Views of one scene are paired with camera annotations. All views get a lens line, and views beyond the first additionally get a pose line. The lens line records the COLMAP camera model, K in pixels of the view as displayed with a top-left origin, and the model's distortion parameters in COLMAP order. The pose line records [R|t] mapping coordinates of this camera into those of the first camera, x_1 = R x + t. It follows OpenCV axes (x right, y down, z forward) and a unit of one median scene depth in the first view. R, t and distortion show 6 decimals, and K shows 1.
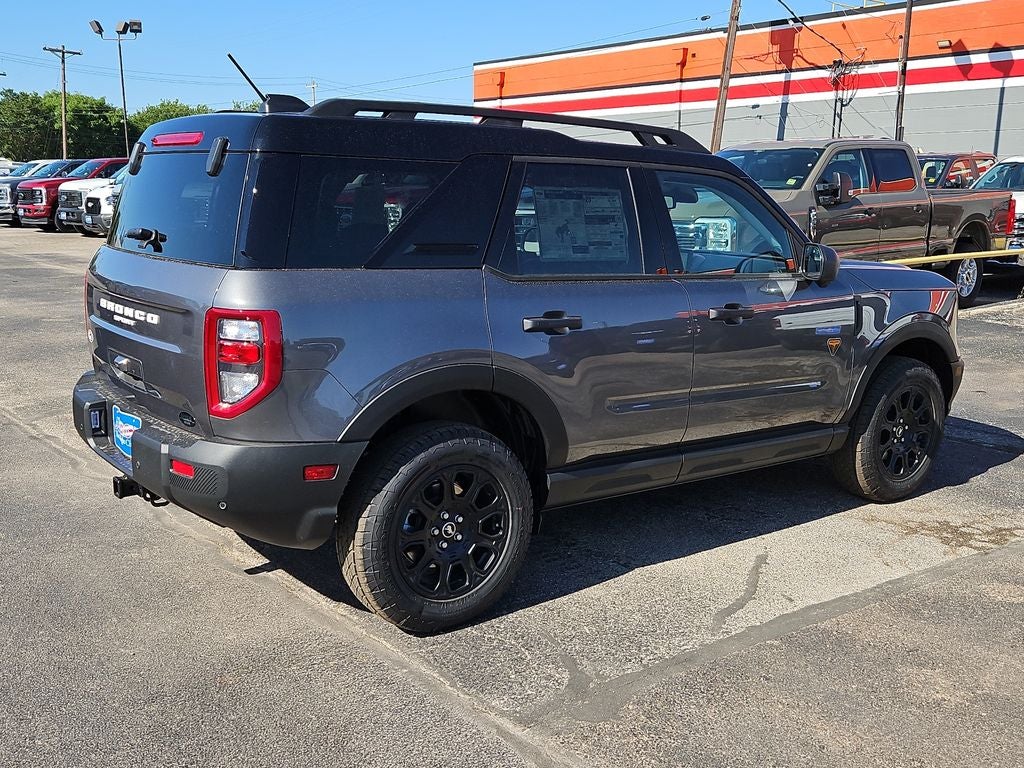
lens RADIAL K [[1024.3, 0, 505.5], [0, 1024.3, 383.1], [0, 0, 1]] dist [0.098791, -0.121084]
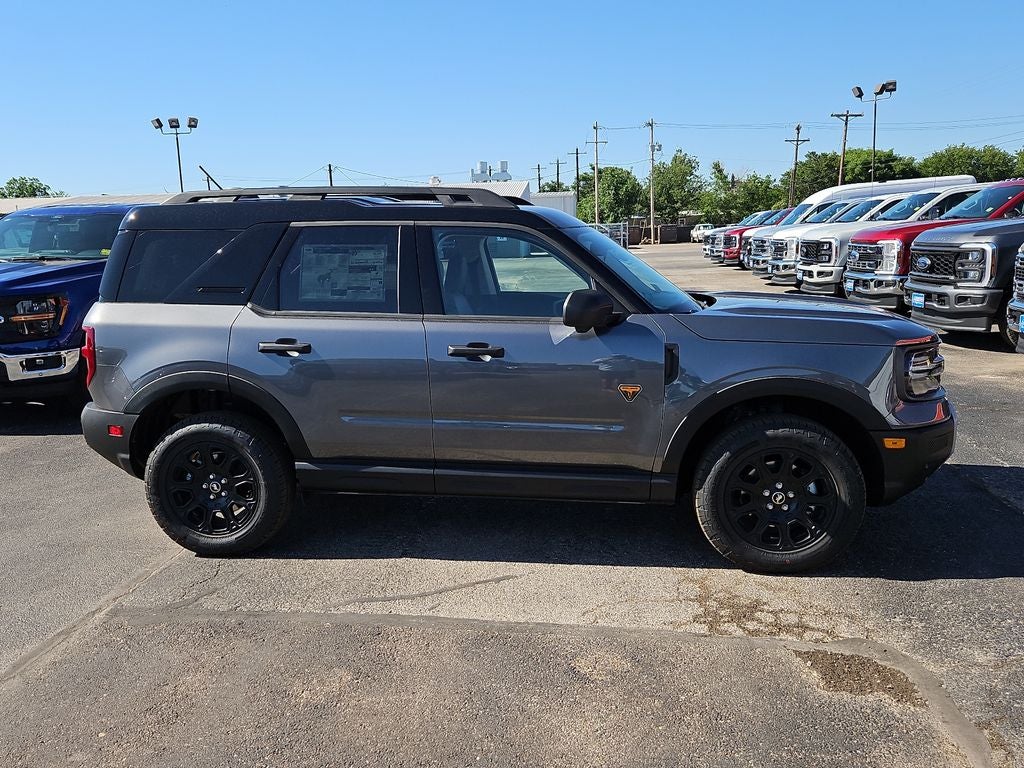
lens RADIAL K [[882.3, 0, 512.0], [0, 882.3, 384.0], [0, 0, 1]] dist [0.072573, -0.008965]
pose [[0.702480, 0.088632, -0.706163, 0.840189], [-0.097848, 0.994821, 0.027525, -0.056589], [0.704946, 0.049761, 0.707514, 0.313338]]
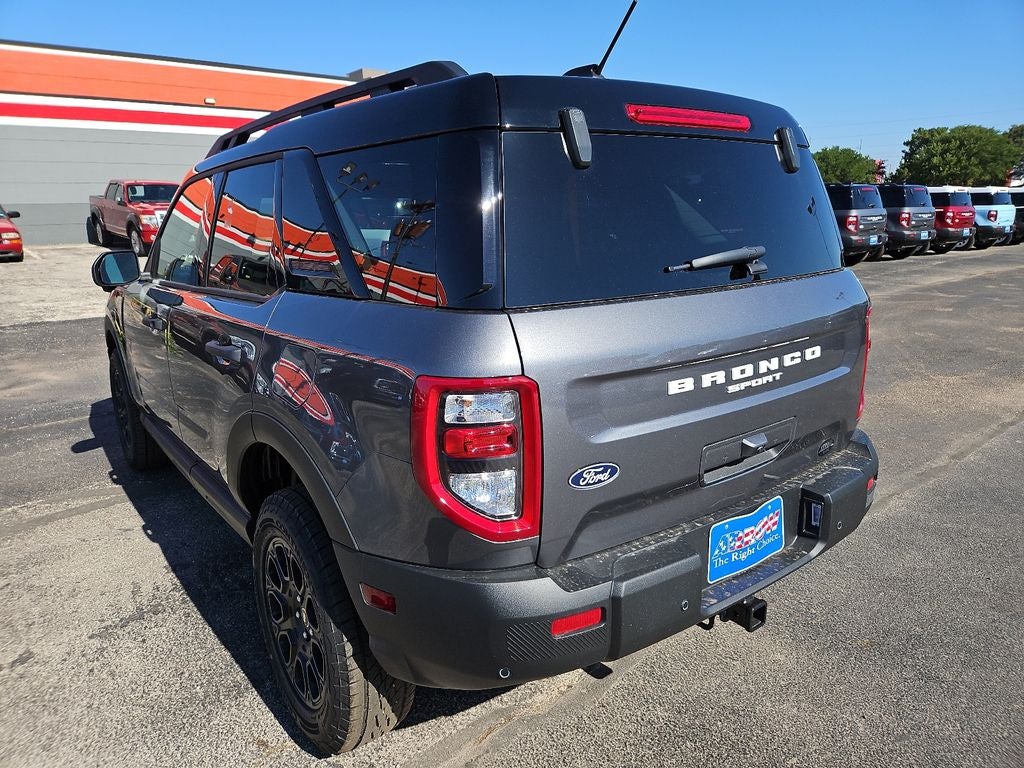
lens RADIAL K [[677.6, 0, 514.1], [0, 677.6, 375.8], [0, 0, 1]] dist [0.087372, -0.081600]
pose [[0.001021, -0.249334, 0.968417, -0.632676], [0.202979, 0.948310, 0.243943, -0.163264], [-0.979182, 0.196320, 0.051578, 0.886879]]
